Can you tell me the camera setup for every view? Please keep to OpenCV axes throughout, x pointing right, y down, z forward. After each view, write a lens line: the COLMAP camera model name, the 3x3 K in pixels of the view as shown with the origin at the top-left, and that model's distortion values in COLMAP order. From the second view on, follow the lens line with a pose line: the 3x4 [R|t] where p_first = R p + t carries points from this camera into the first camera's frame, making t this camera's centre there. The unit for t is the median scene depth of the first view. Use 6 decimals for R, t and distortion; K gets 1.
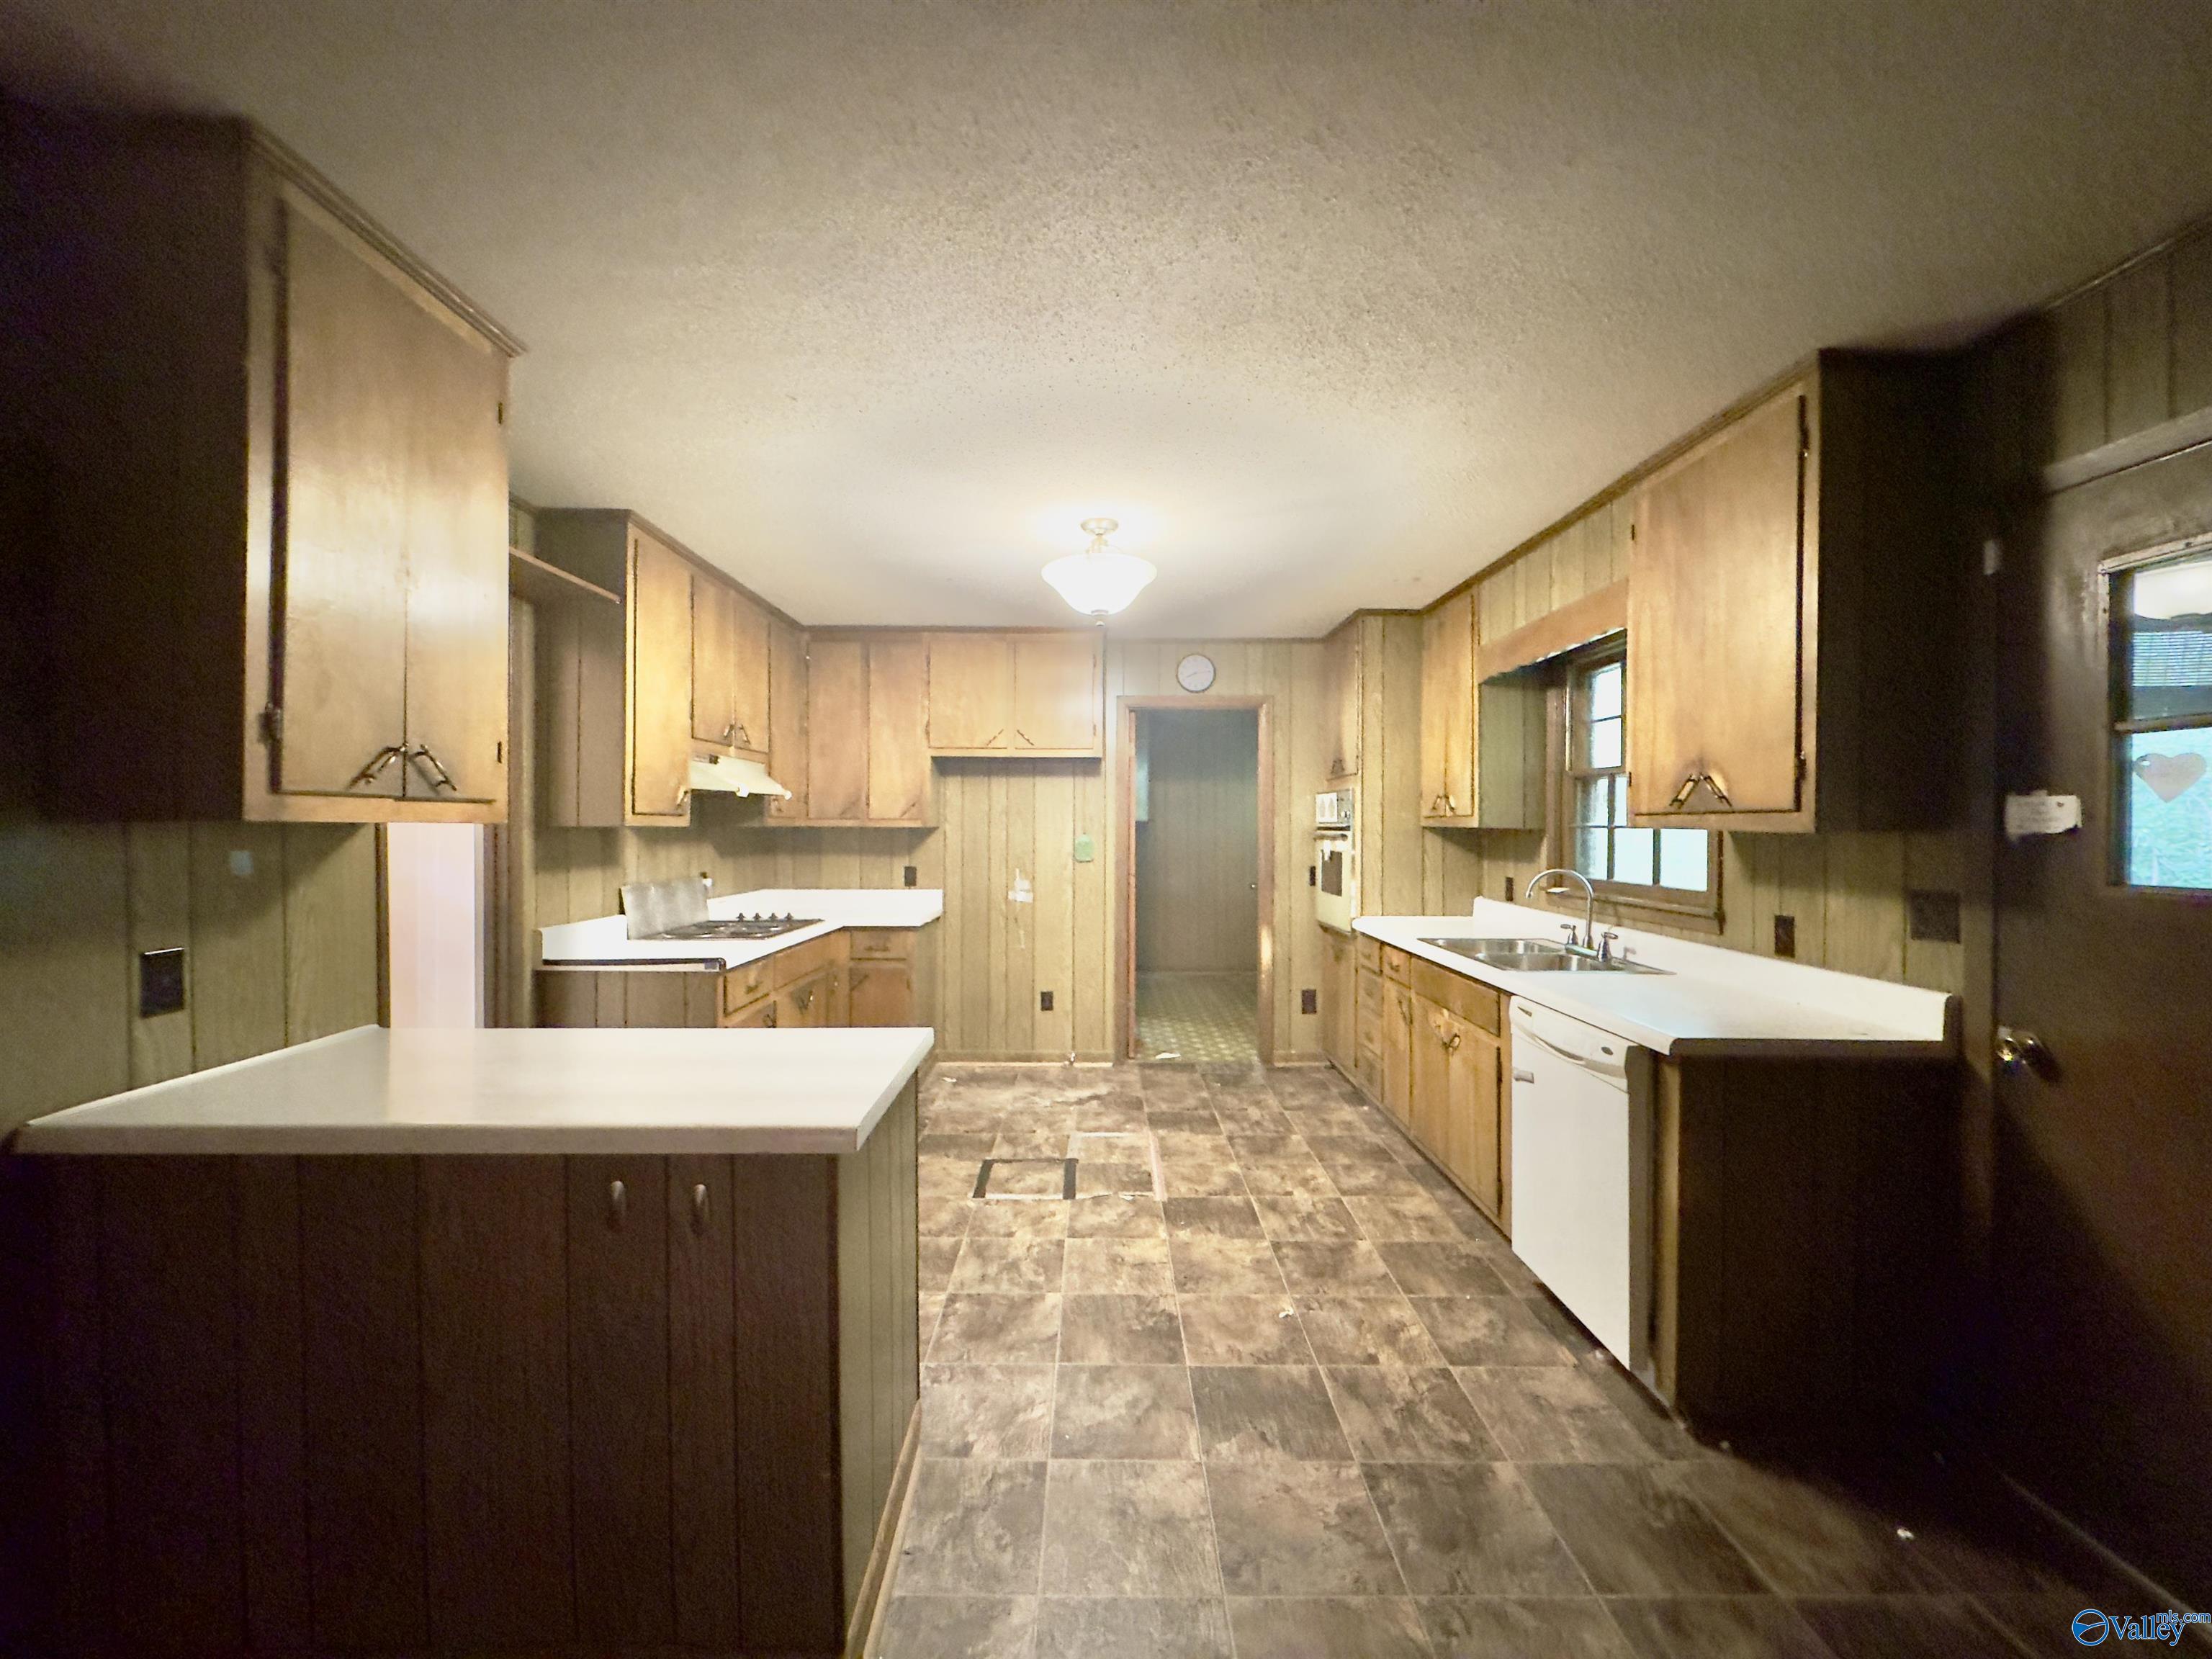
lens RADIAL K [[883.9, 0, 1103.4], [0, 883.9, 830.3], [0, 0, 1]] dist [-0.002298, -0.000324]
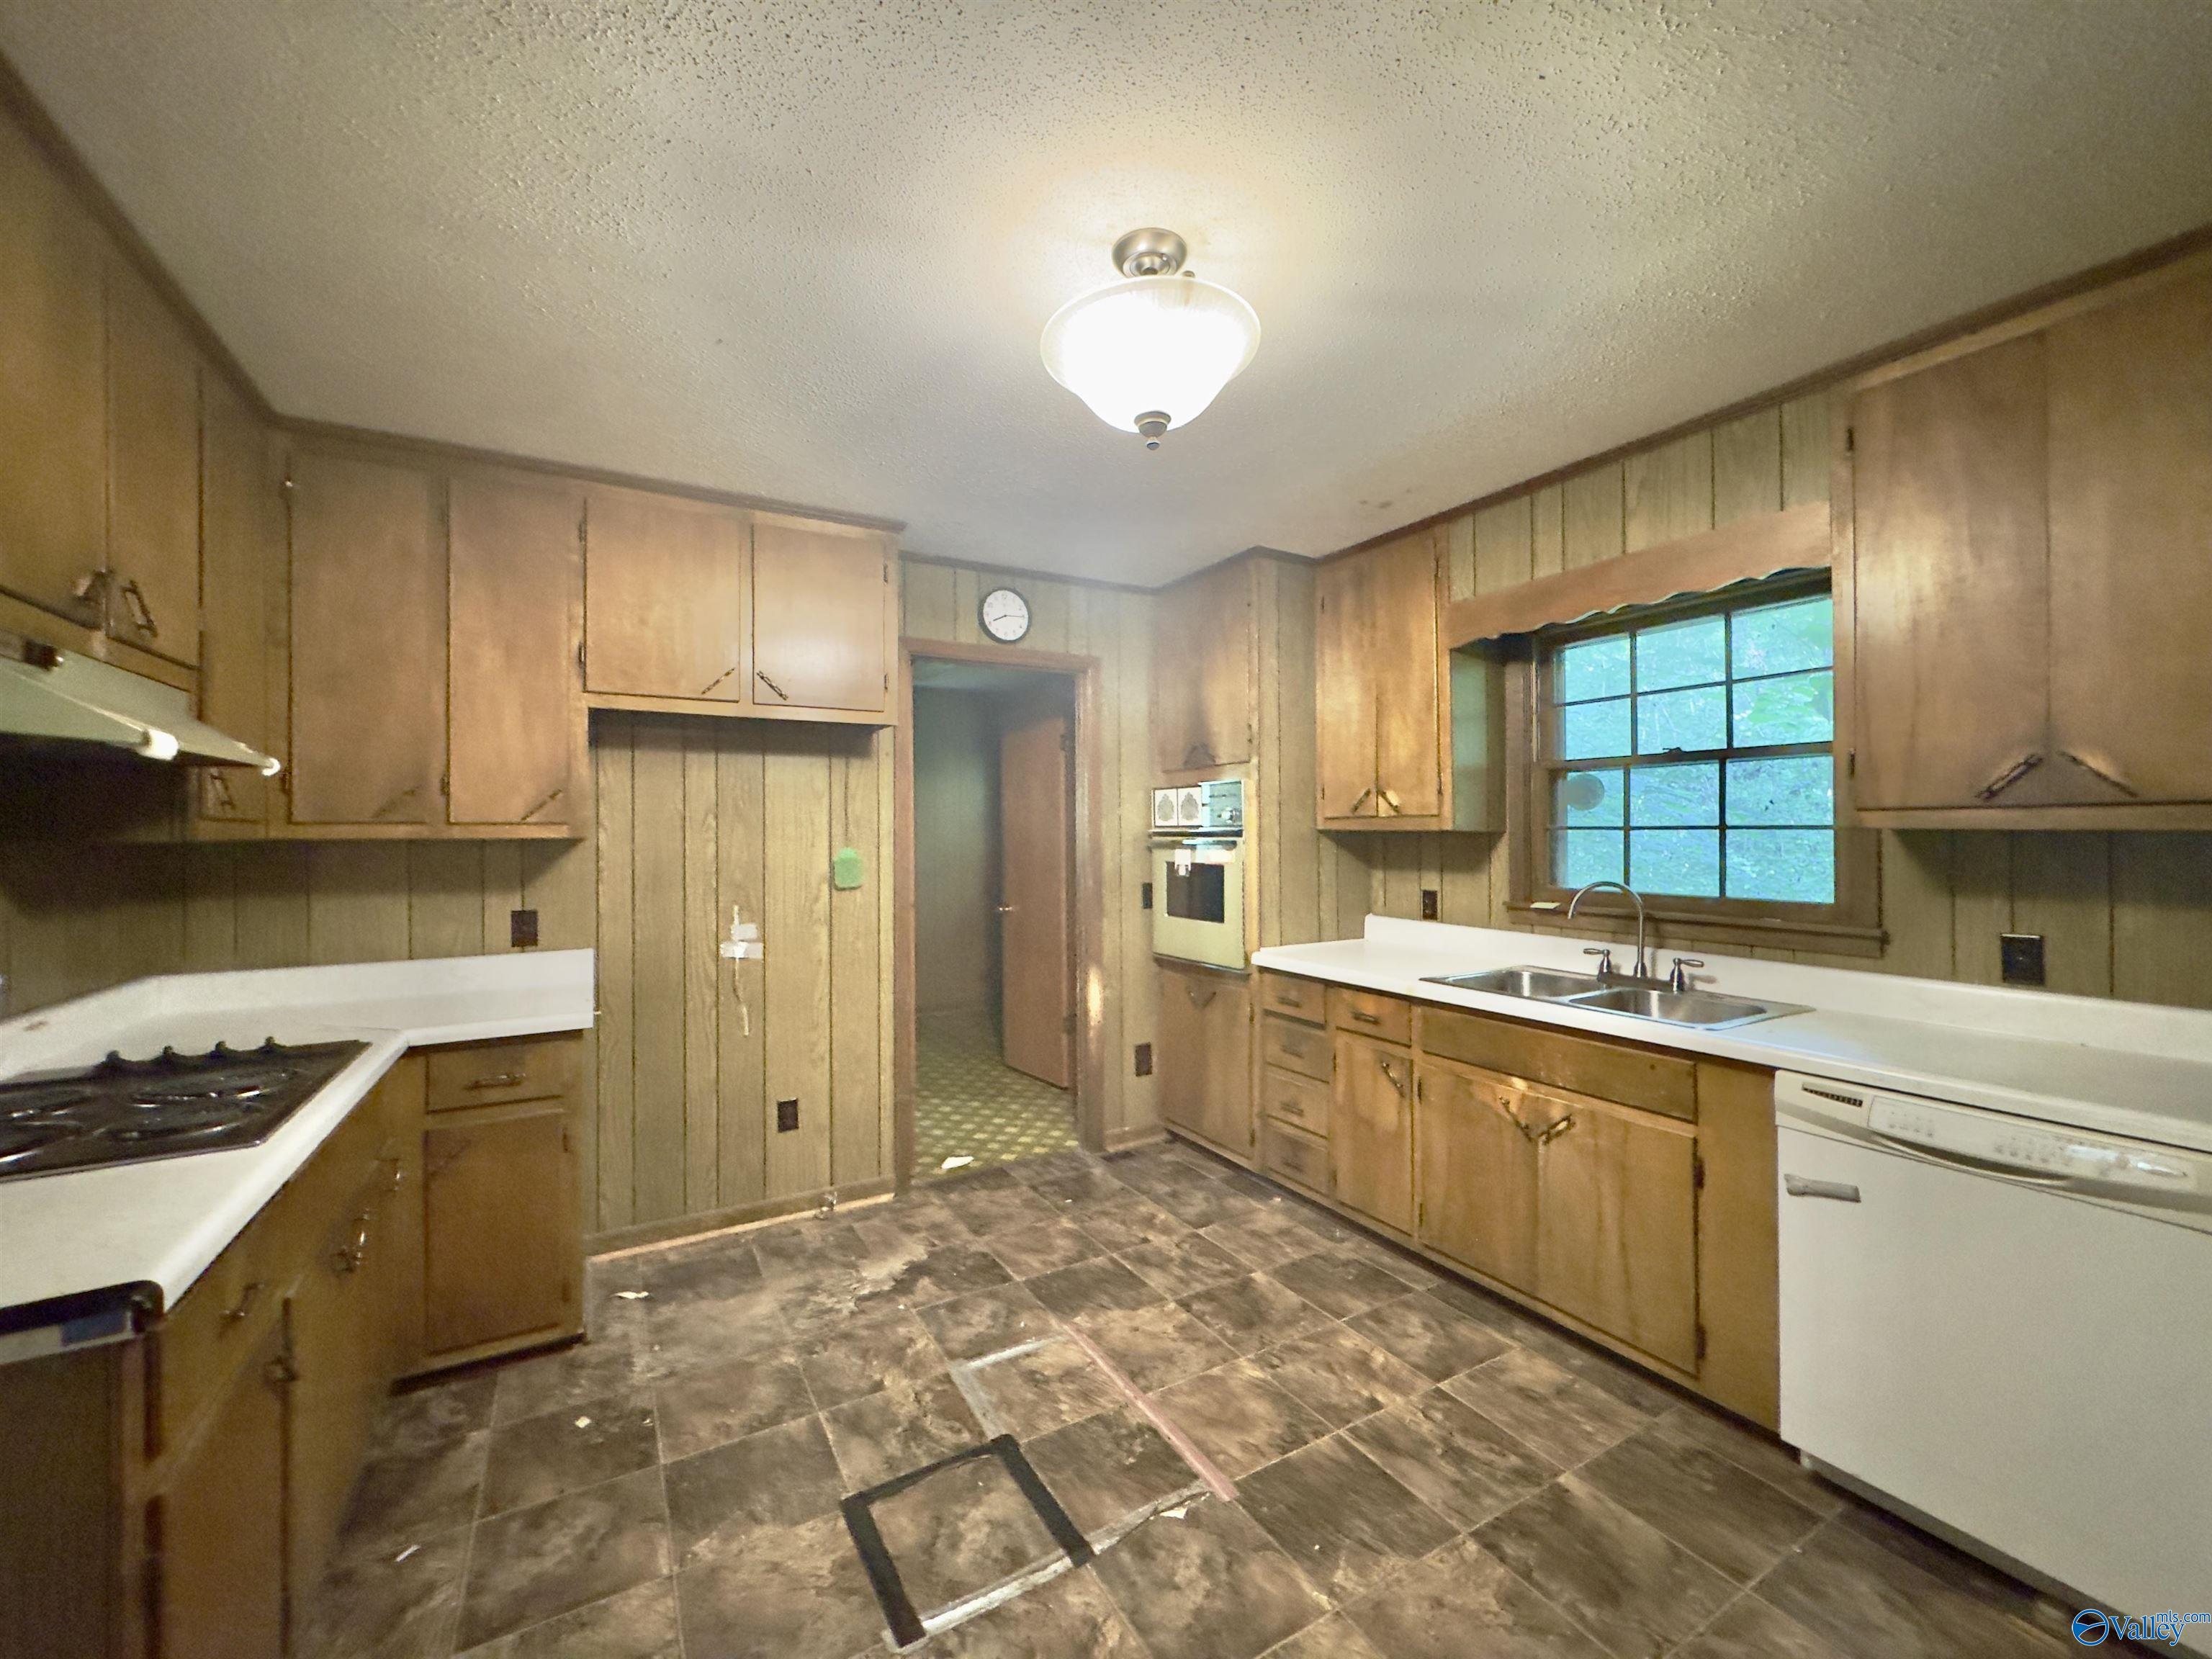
lens RADIAL K [[883.9, 0, 1103.4], [0, 883.9, 830.3], [0, 0, 1]] dist [-0.002298, -0.000324]
pose [[0.867914, -0.006862, 0.496668, -0.203297], [0.010752, 0.999930, -0.004973, -0.002259], [-0.496599, 0.009656, 0.867927, 0.396624]]
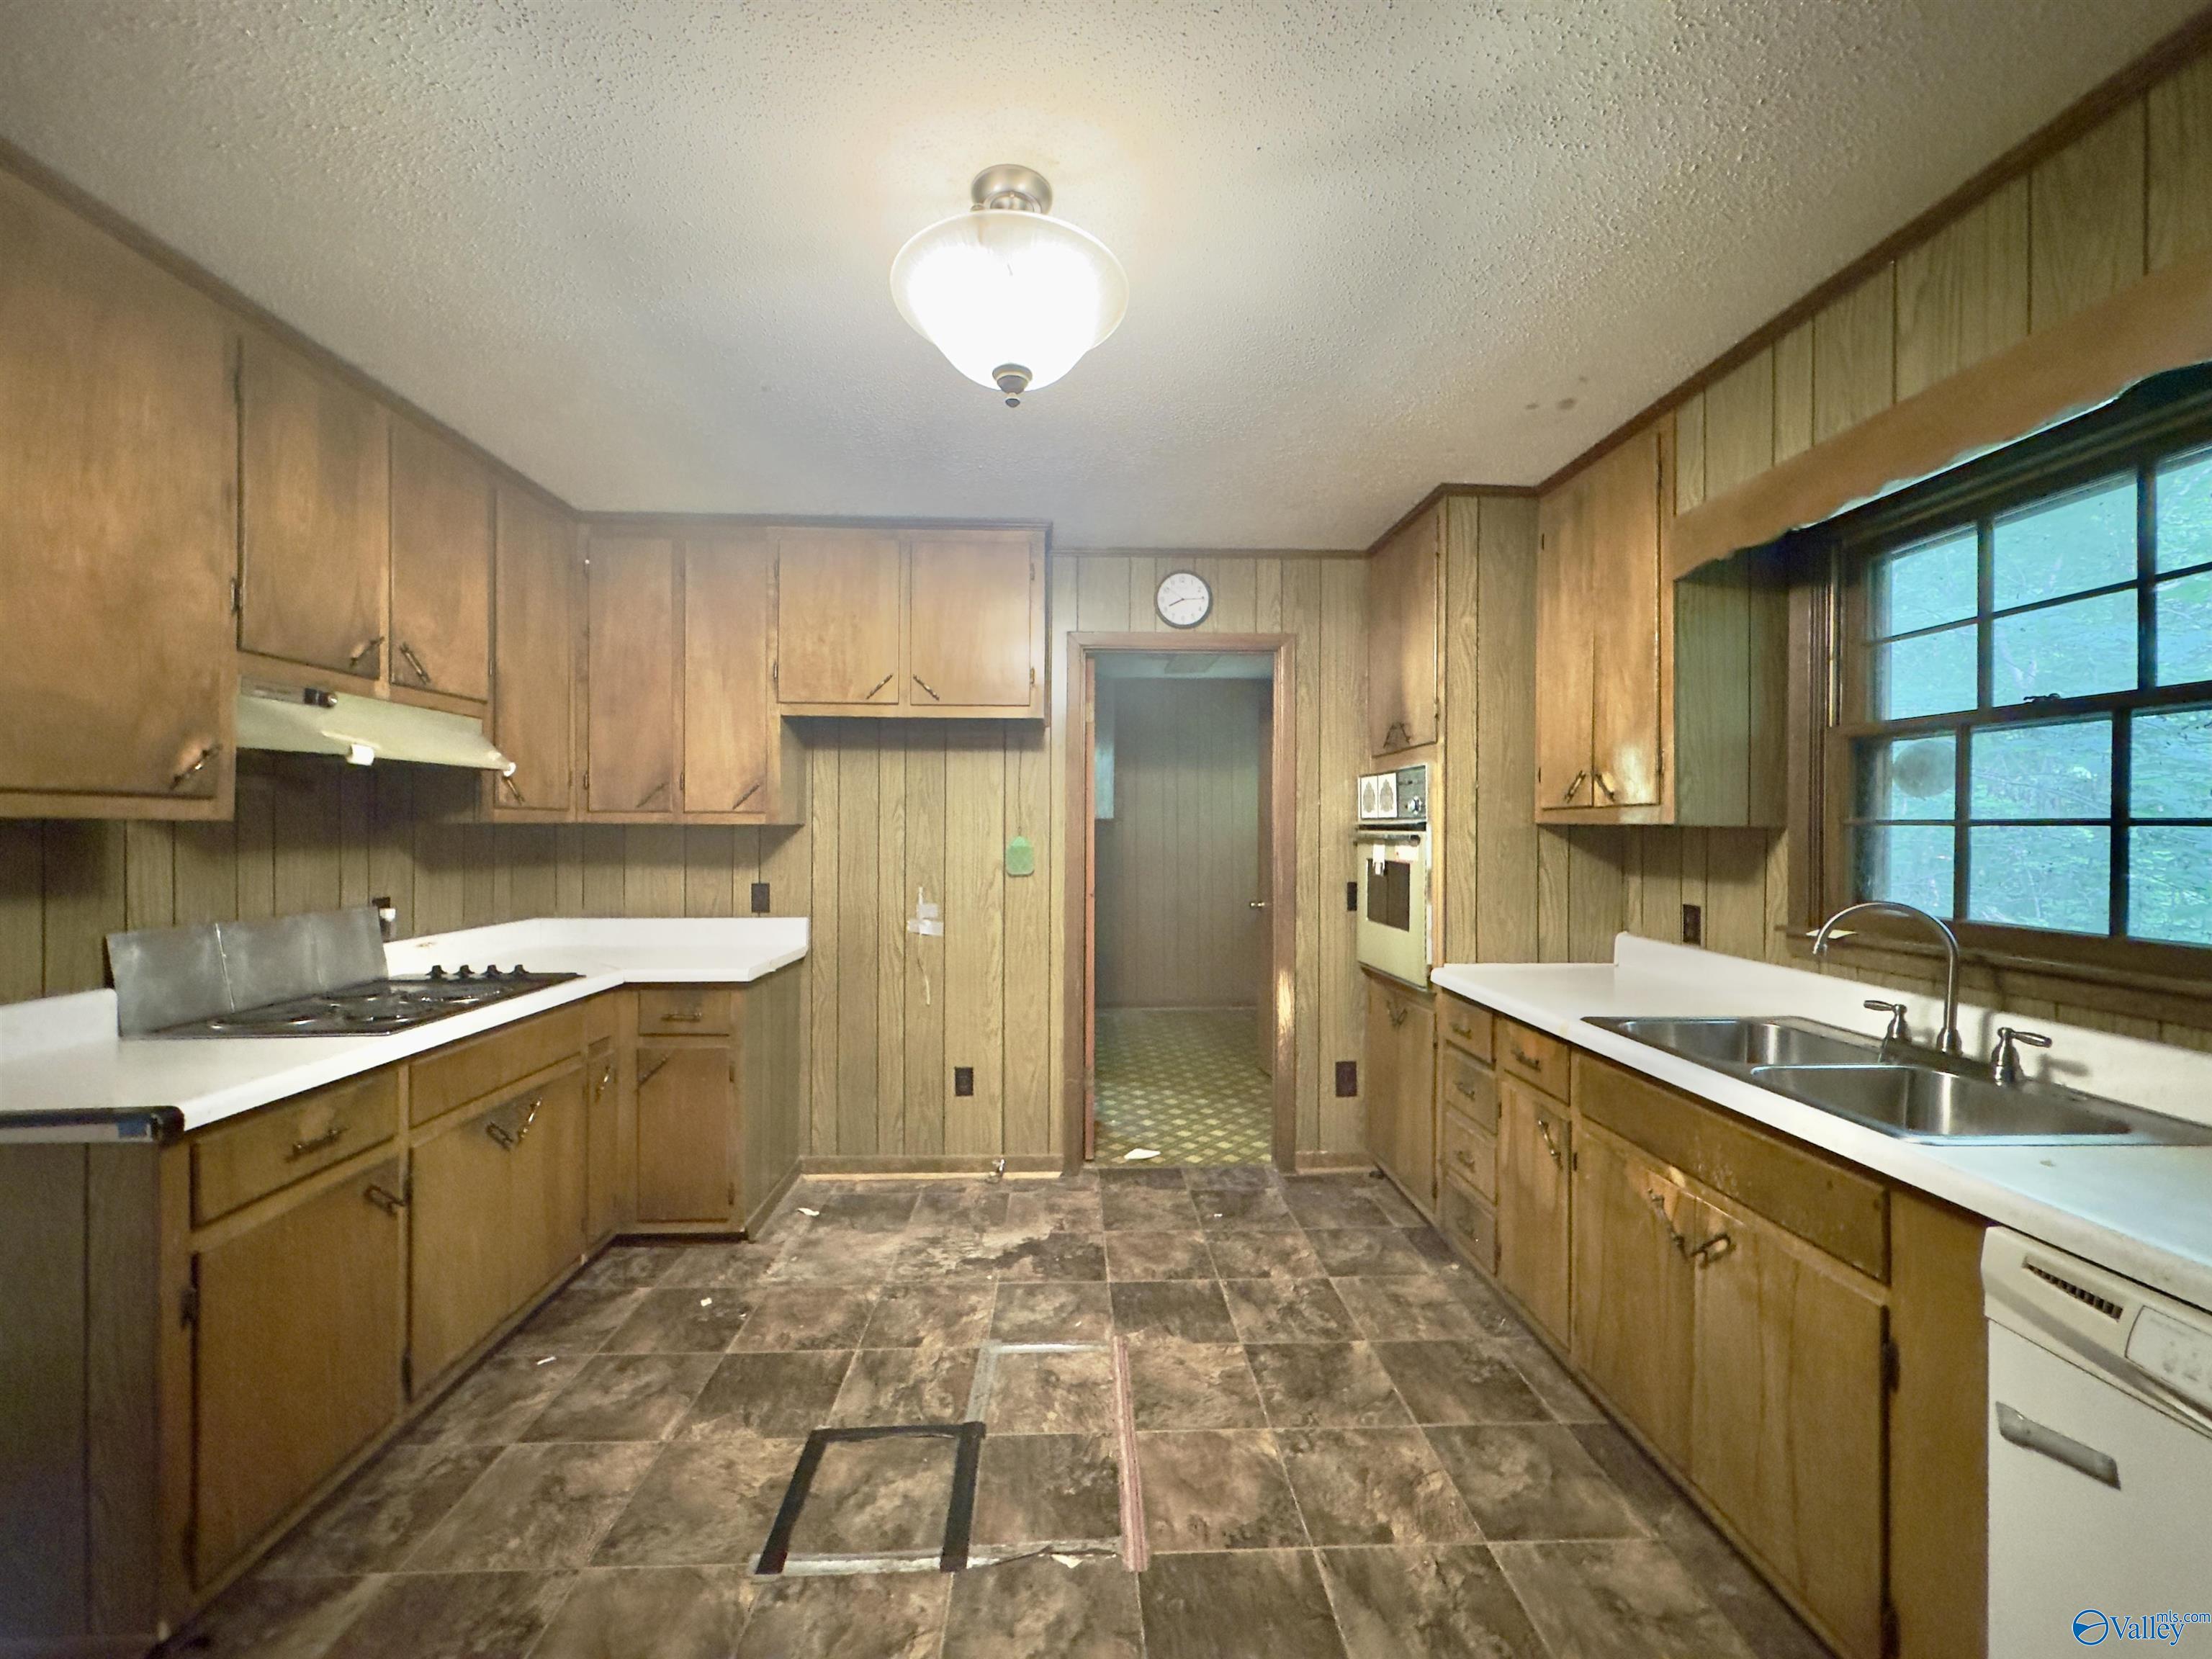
lens RADIAL K [[883.9, 0, 1103.4], [0, 883.9, 830.3], [0, 0, 1]] dist [-0.002298, -0.000324]
pose [[0.999282, 0.001063, 0.037876, 0.019411], [-0.001008, 0.999998, -0.001476, 0.001567], [-0.037878, 0.001437, 0.999281, 0.362310]]
